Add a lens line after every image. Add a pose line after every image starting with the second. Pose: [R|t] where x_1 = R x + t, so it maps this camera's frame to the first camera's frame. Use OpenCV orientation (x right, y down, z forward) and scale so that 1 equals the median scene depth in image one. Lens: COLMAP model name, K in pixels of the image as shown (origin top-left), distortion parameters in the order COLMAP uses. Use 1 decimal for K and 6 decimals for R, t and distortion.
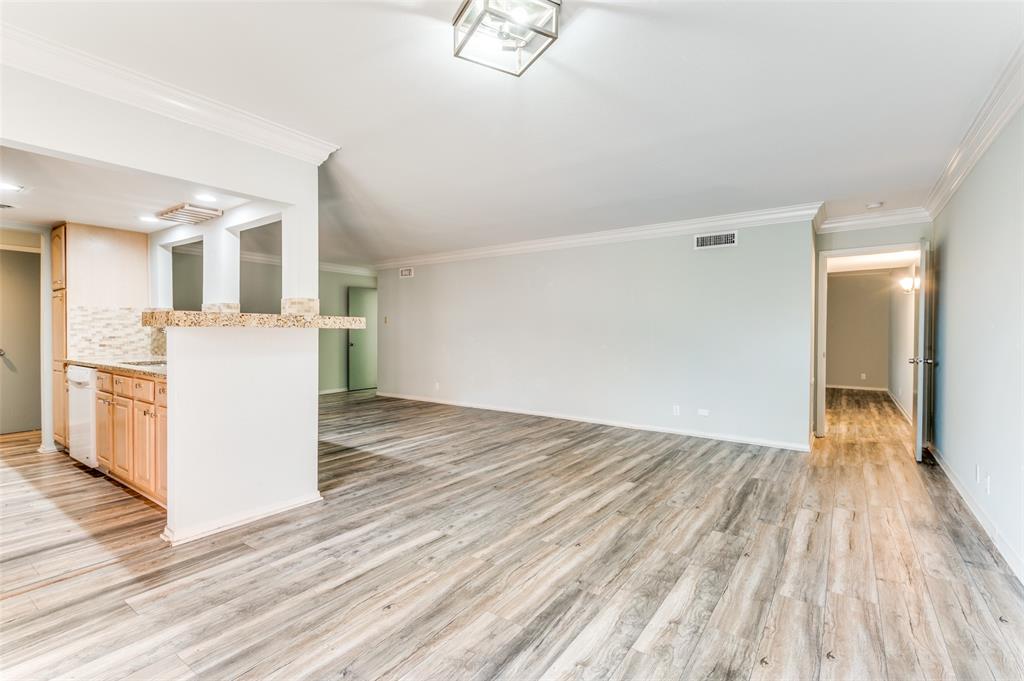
lens RADIAL K [[461.3, 0, 514.5], [0, 461.3, 337.1], [0, 0, 1]] dist [0.025326, -0.018089]
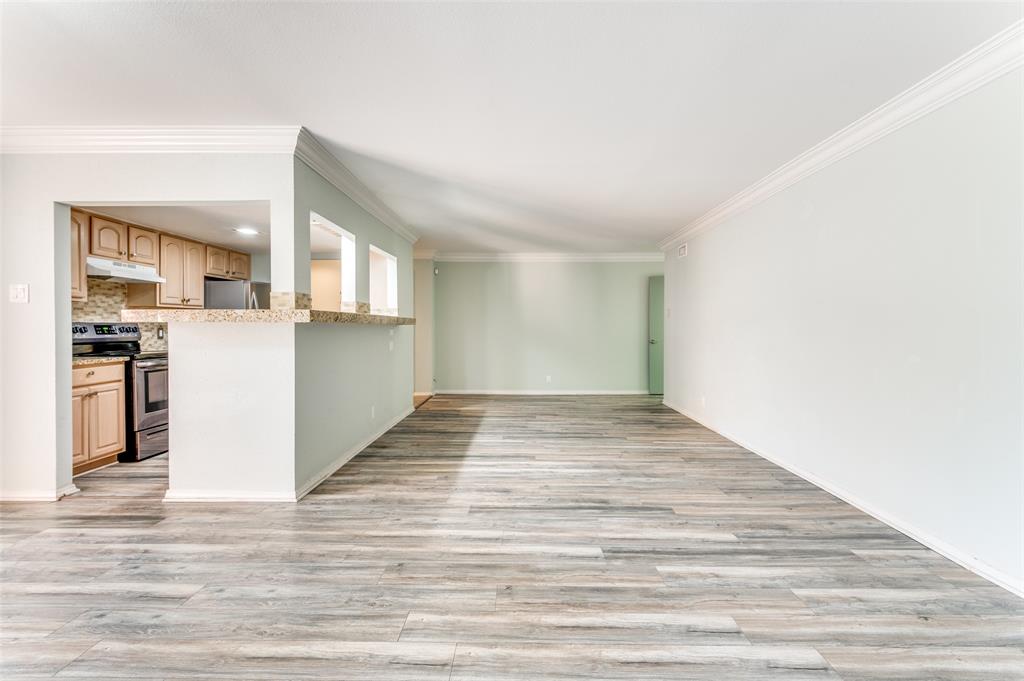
lens RADIAL K [[459.9, 0, 500.1], [0, 459.9, 330.1], [0, 0, 1]] dist [0.025843, -0.017498]
pose [[0.579131, 0.001206, -0.815234, 0.472439], [-0.008175, 0.999957, -0.004328, -0.002098], [0.815193, 0.009171, 0.579116, 0.614228]]
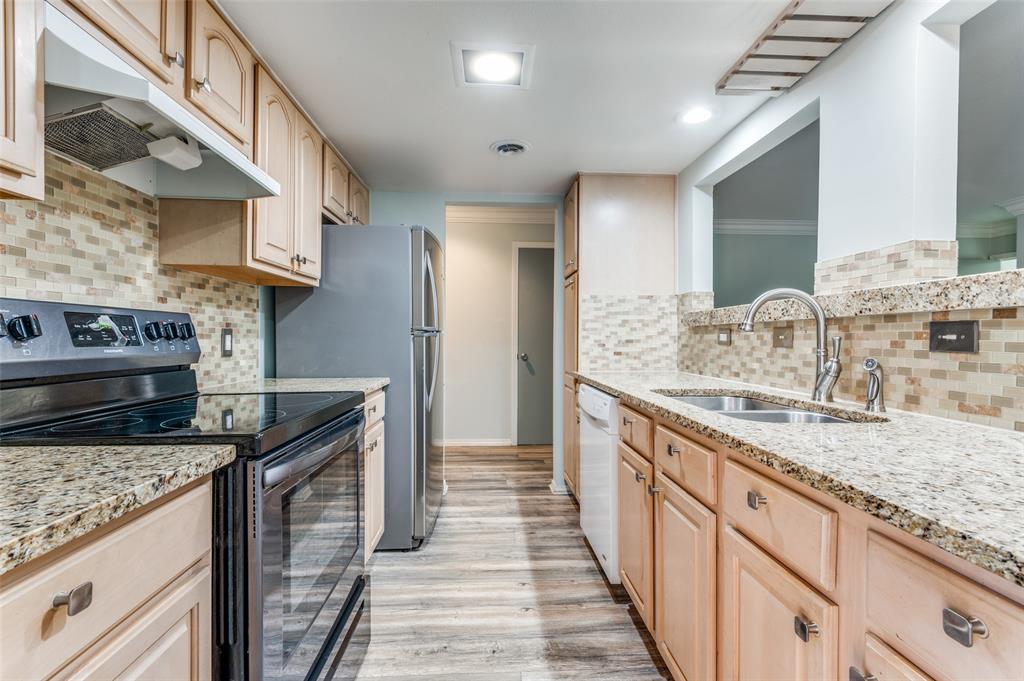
lens RADIAL K [[481.8, 0, 510.7], [0, 481.8, 336.7], [0, 0, 1]] dist [0.027873, -0.022931]
pose [[0.618263, -0.002441, -0.785967, -0.489881], [-0.011444, 0.999861, -0.012108, 0.004782], [0.785888, 0.016480, 0.618149, 0.507017]]
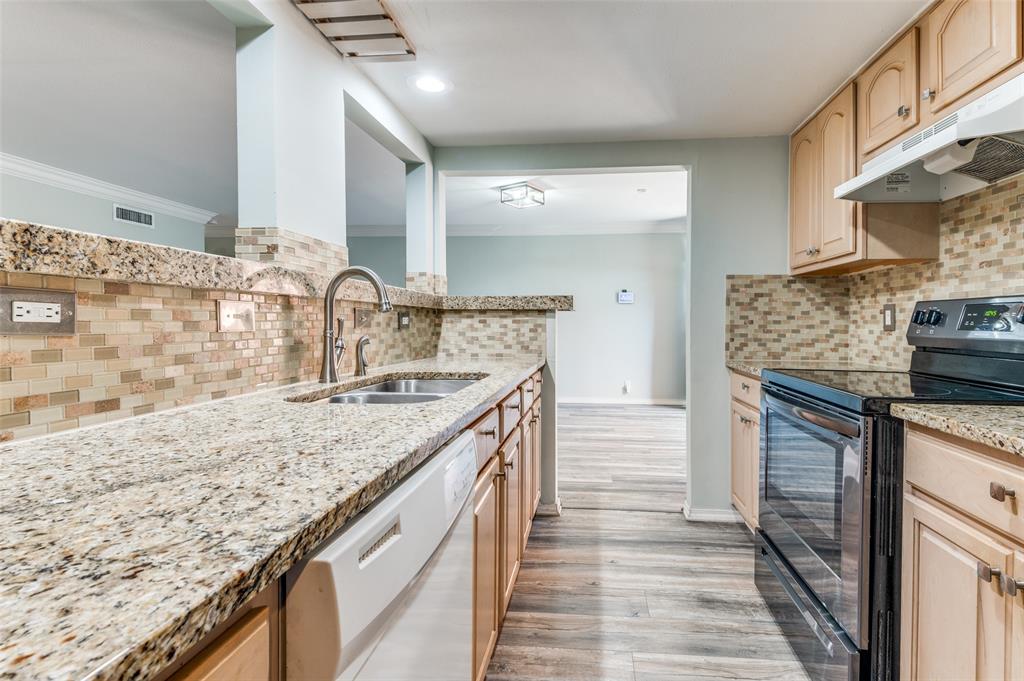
lens RADIAL K [[514.6, 0, 544.3], [0, 514.6, 333.3], [0, 0, 1]] dist [0.032336, -0.028847]
pose [[-0.500745, -0.022719, 0.865297, -1.094761], [0.006107, 0.999538, 0.029778, -0.001259], [-0.865574, 0.020196, -0.500374, 1.013753]]
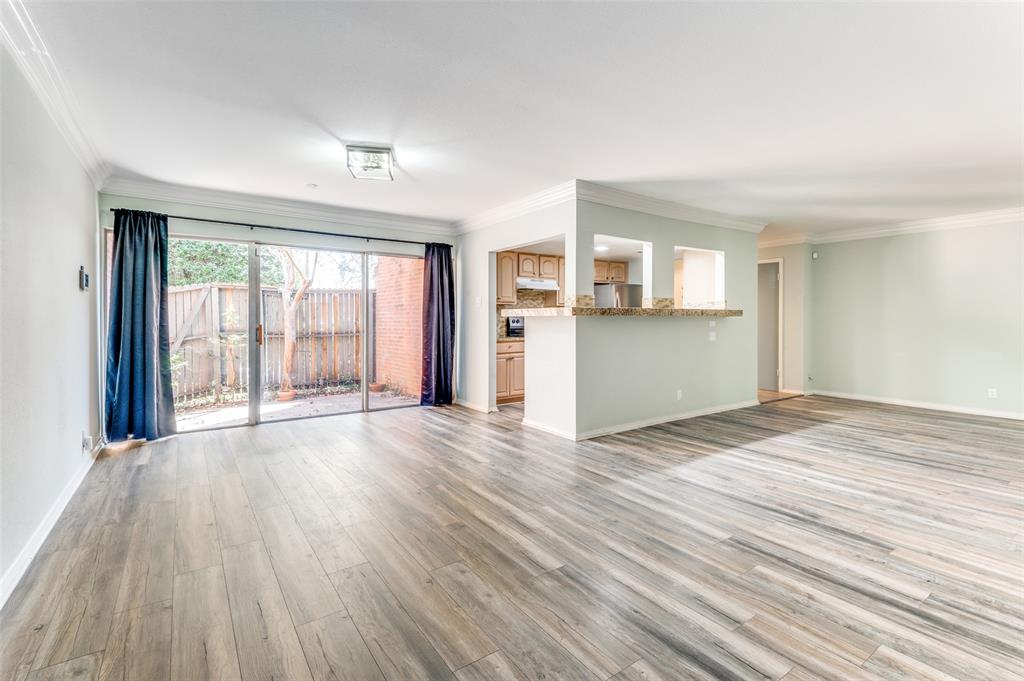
lens RADIAL K [[462.3, 0, 510.4], [0, 462.3, 322.2], [0, 0, 1]] dist [0.026699, -0.018642]
pose [[-0.328277, 0.002550, -0.944578, 0.730186], [-0.012292, 0.999900, 0.006972, -0.006467], [0.944502, 0.013899, -0.328213, 0.982309]]
